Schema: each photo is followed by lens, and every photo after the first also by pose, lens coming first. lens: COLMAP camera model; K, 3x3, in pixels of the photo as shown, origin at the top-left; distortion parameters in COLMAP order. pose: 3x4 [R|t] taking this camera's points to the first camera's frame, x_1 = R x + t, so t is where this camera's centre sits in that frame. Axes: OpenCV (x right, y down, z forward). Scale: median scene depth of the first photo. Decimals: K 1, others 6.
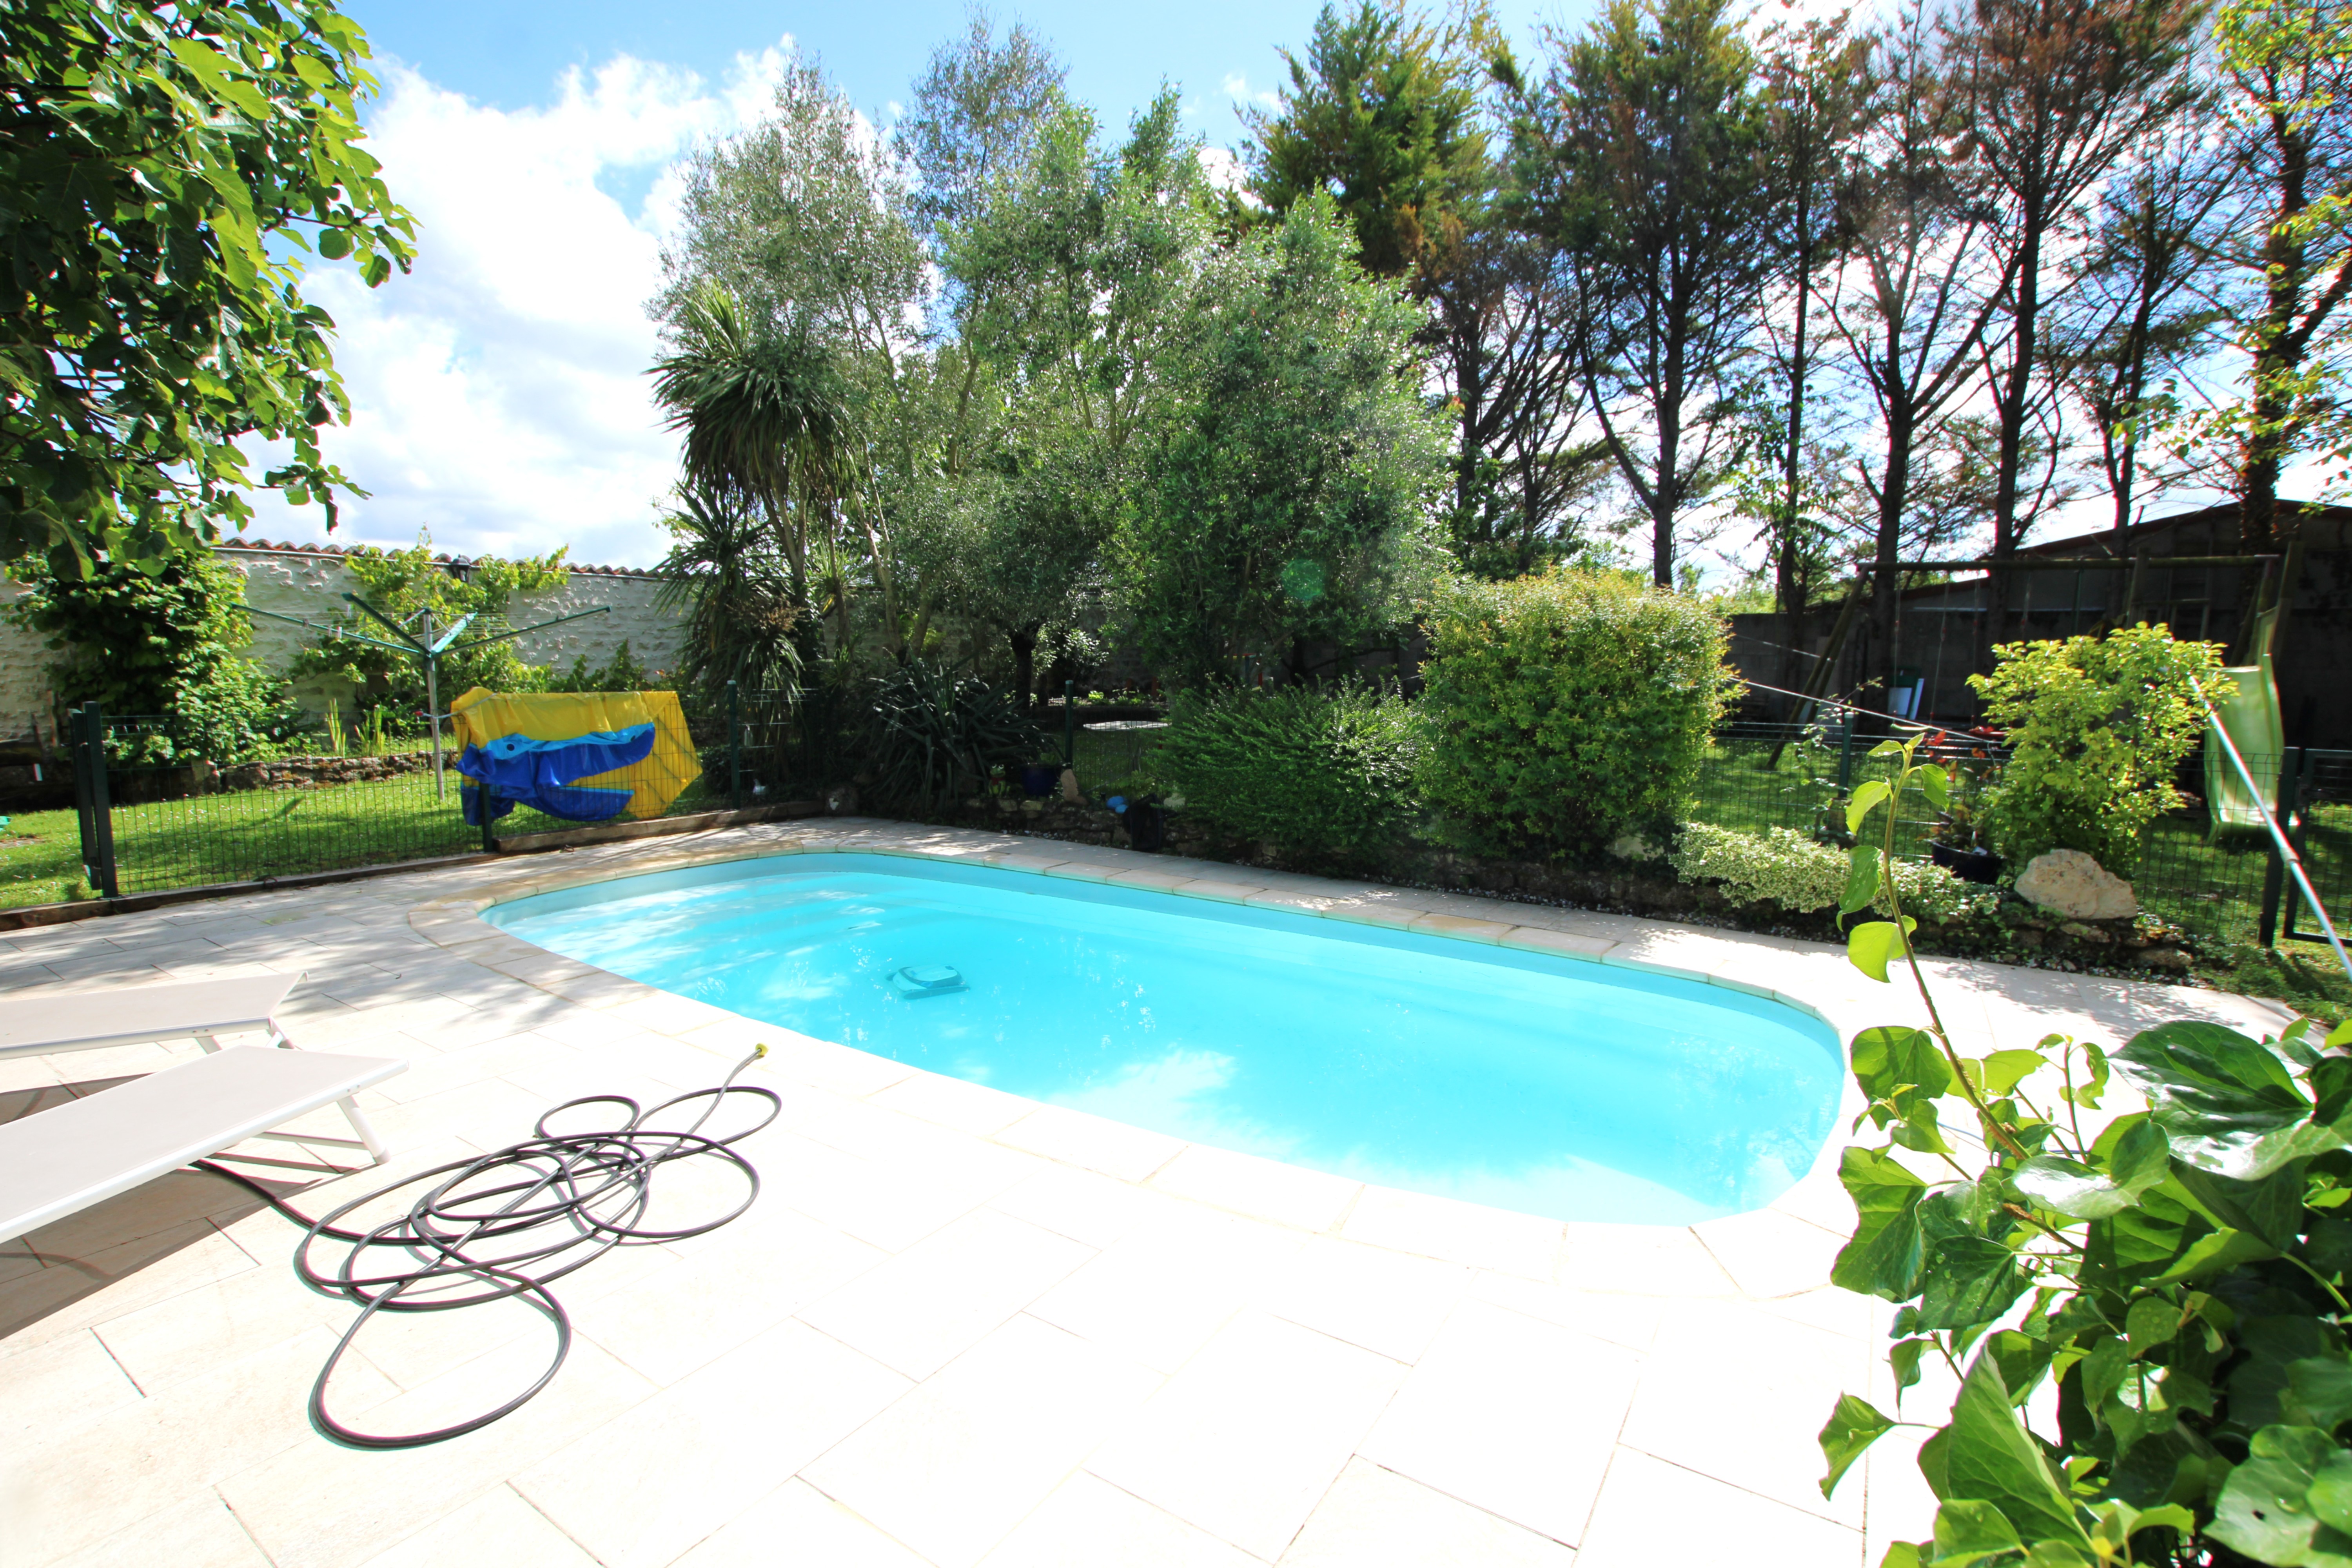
lens RADIAL K [[1099.7, 0, 1174.5], [0, 1099.7, 802.9], [0, 0, 1]] dist [-0.033850, 0.005790]
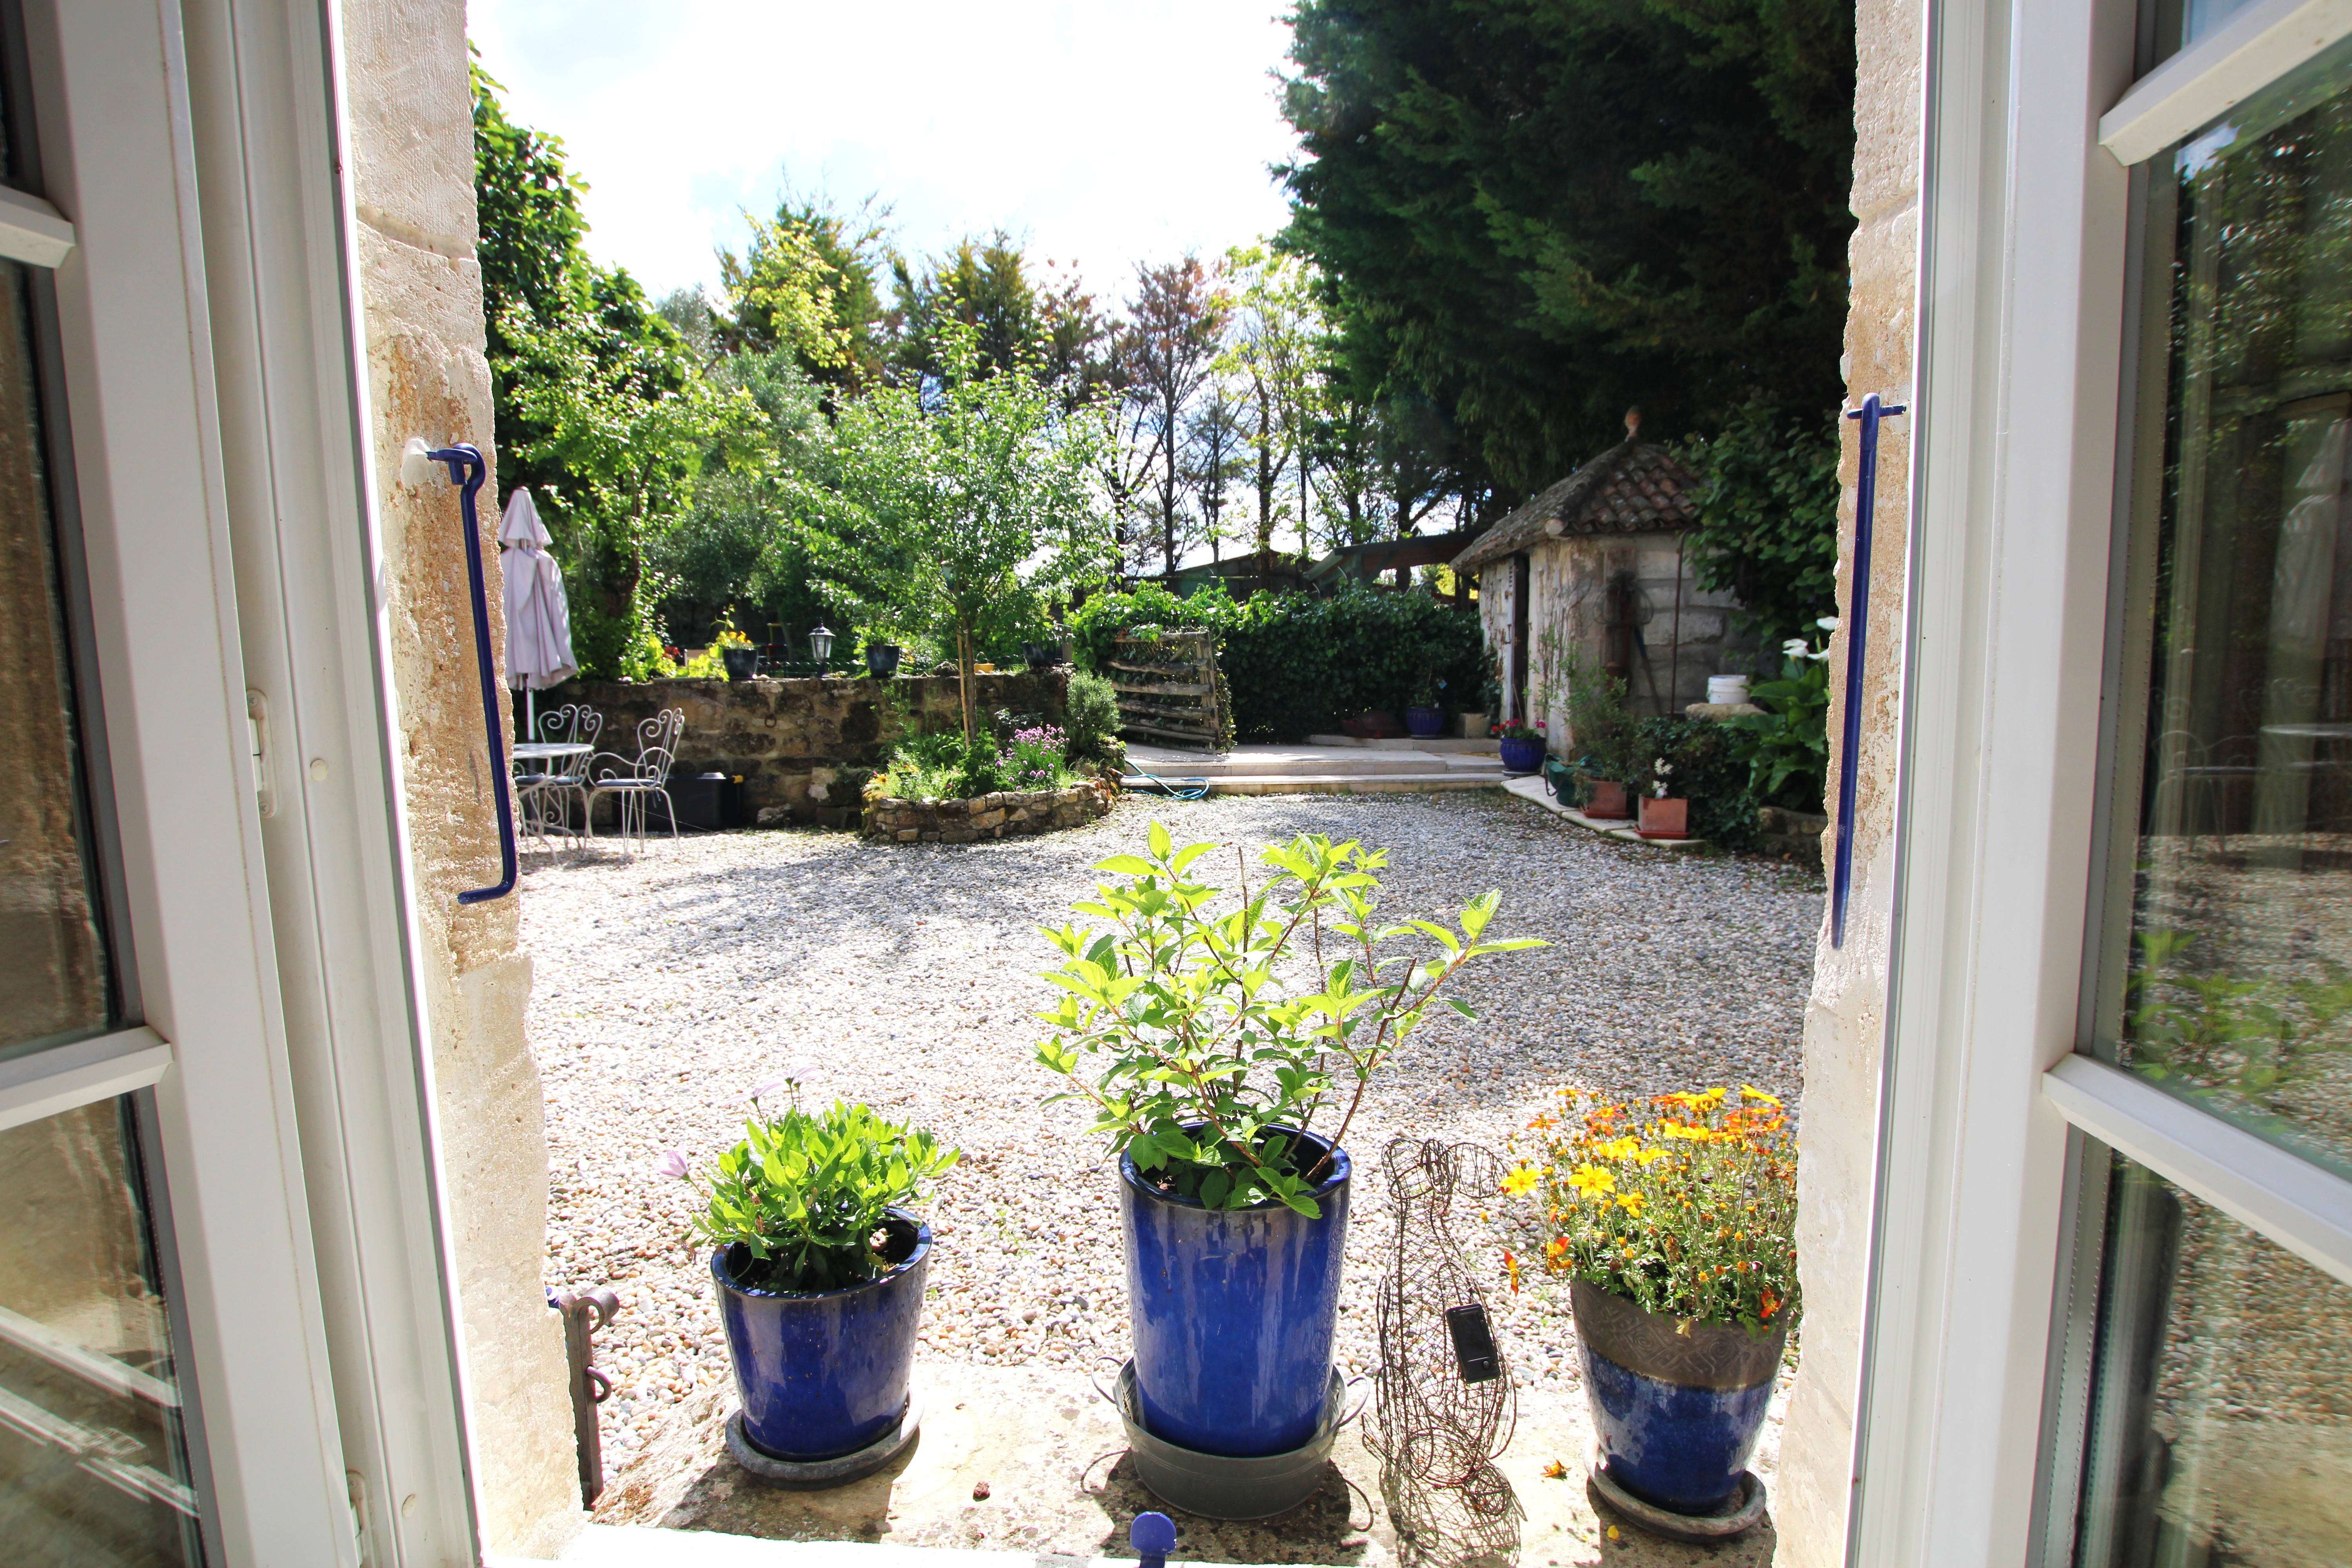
lens RADIAL K [[1099.7, 0, 1165.6], [0, 1099.7, 802.4], [0, 0, 1]] dist [-0.033850, 0.005790]
pose [[0.826116, -0.077331, 0.558168, -0.400521], [0.084495, 0.996339, 0.012981, 0.164274], [-0.557129, 0.036439, 0.829626, -0.659884]]
